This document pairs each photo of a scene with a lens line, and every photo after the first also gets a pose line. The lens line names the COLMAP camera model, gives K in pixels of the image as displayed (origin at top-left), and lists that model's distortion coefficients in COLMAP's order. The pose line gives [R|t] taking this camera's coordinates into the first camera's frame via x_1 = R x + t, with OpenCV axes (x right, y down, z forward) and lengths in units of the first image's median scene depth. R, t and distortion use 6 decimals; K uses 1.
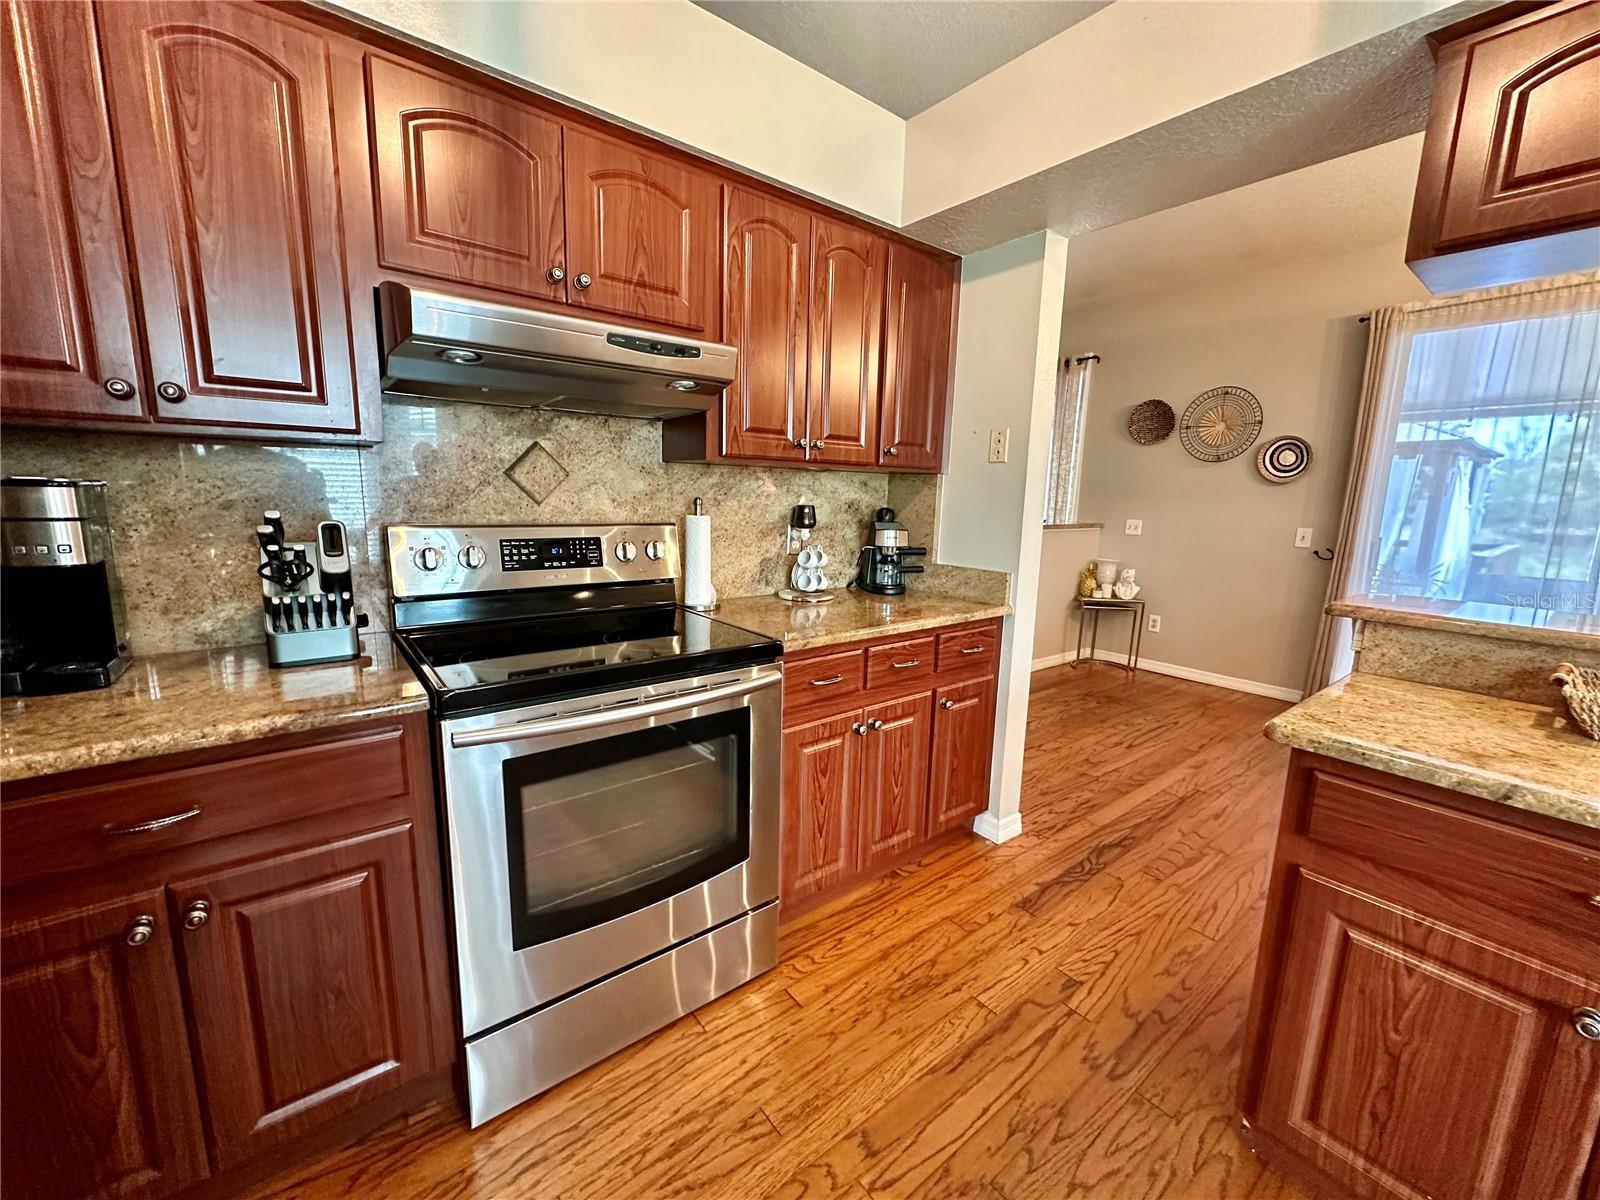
lens RADIAL K [[638.2, 0, 801.1], [0, 638.2, 598.6], [0, 0, 1]] dist [-0.003560, 0.000787]
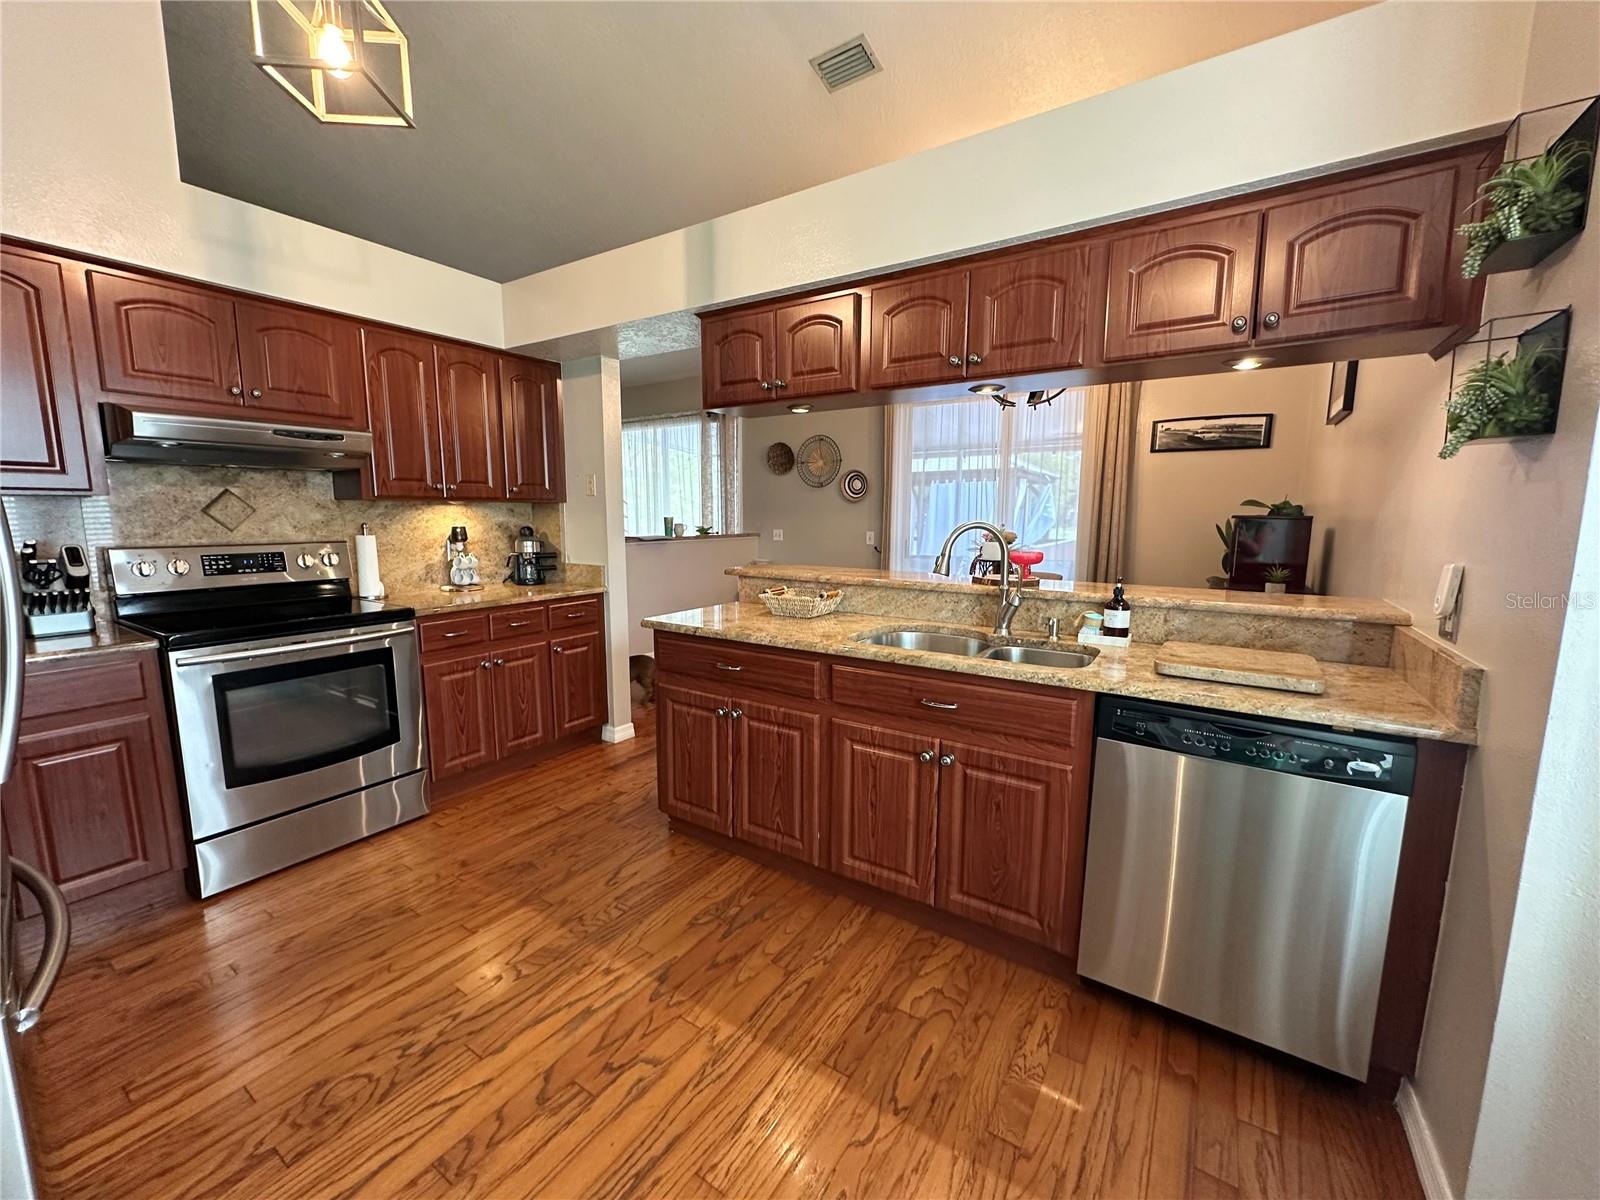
lens RADIAL K [[638.2, 0, 801.1], [0, 638.2, 598.6], [0, 0, 1]] dist [-0.003560, 0.000787]
pose [[0.945879, -0.064284, 0.318088, 0.343740], [0.072567, 0.997262, -0.014248, 0.119995], [-0.316301, 0.036559, 0.947954, -0.778156]]
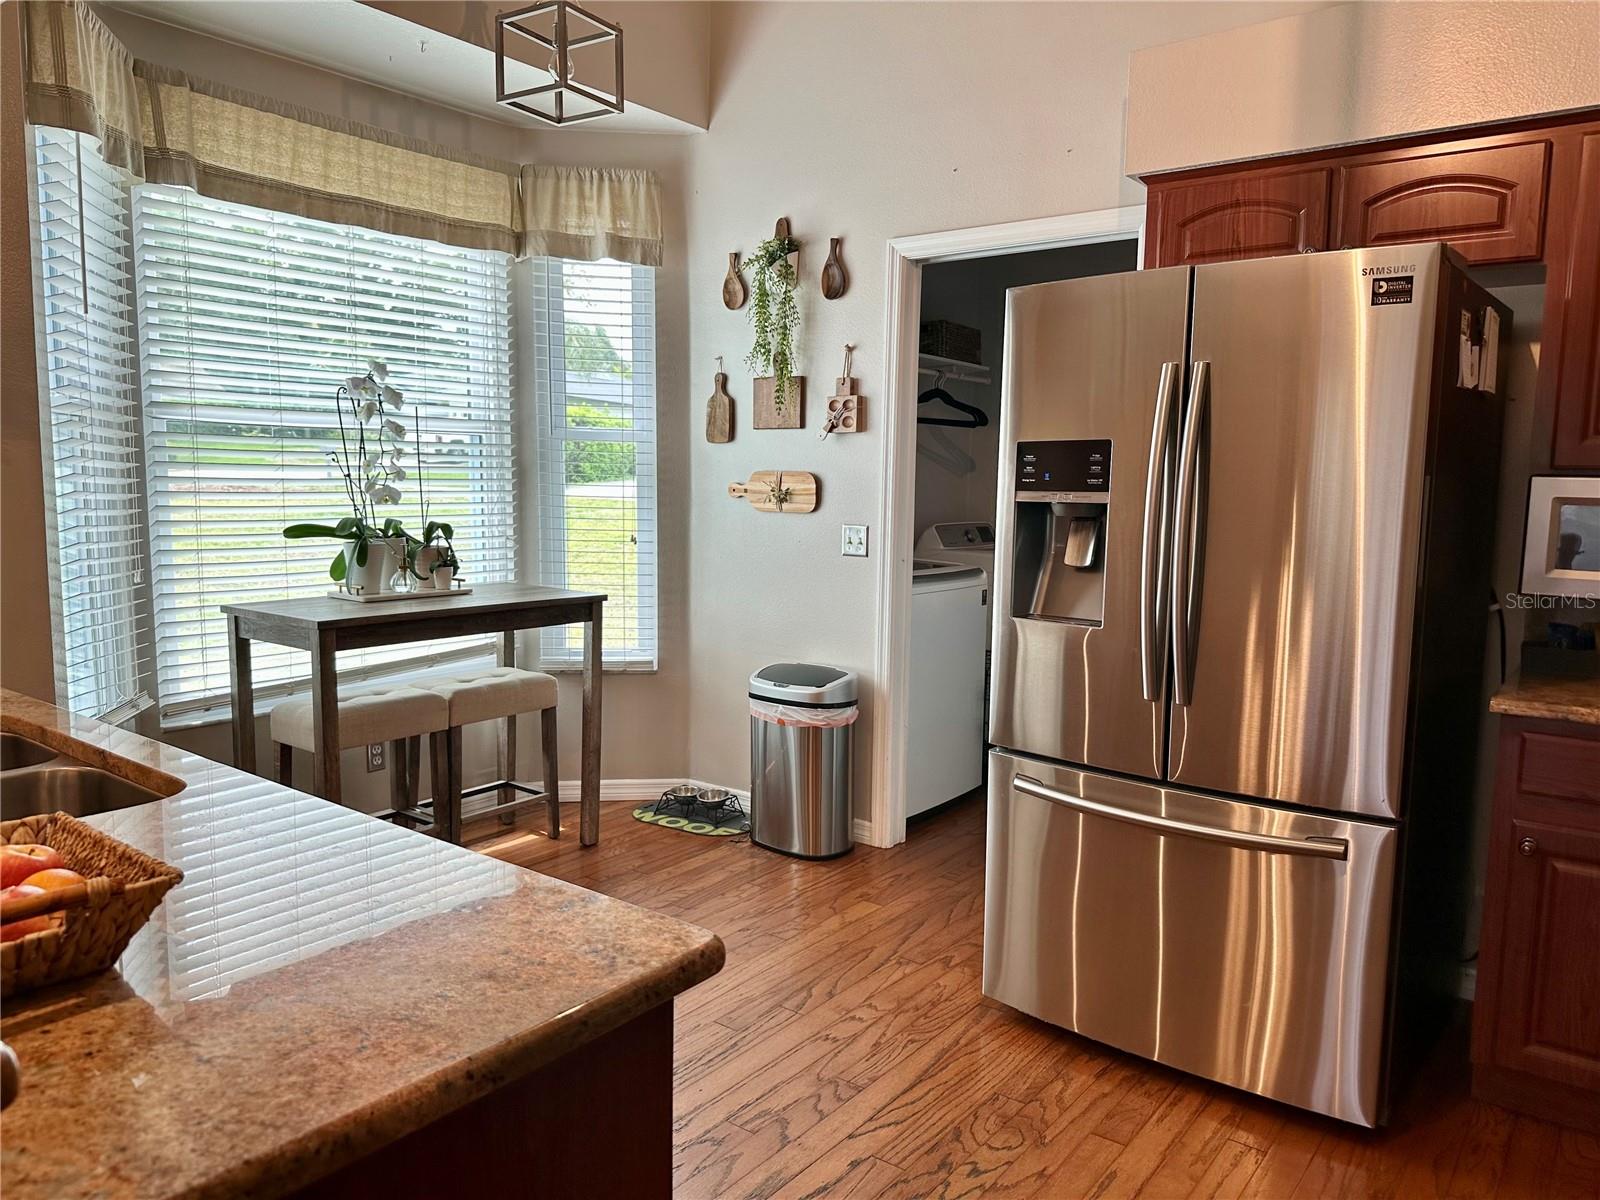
lens RADIAL K [[1109.2, 0, 806.3], [0, 1109.2, 607.6], [0, 0, 1]] dist [0.165733, -0.333755]
pose [[-0.966965, -0.012805, -0.254587, 0.557477], [-0.083280, 0.959802, 0.268037, -0.199526], [0.240921, 0.280385, -0.929162, 1.115155]]
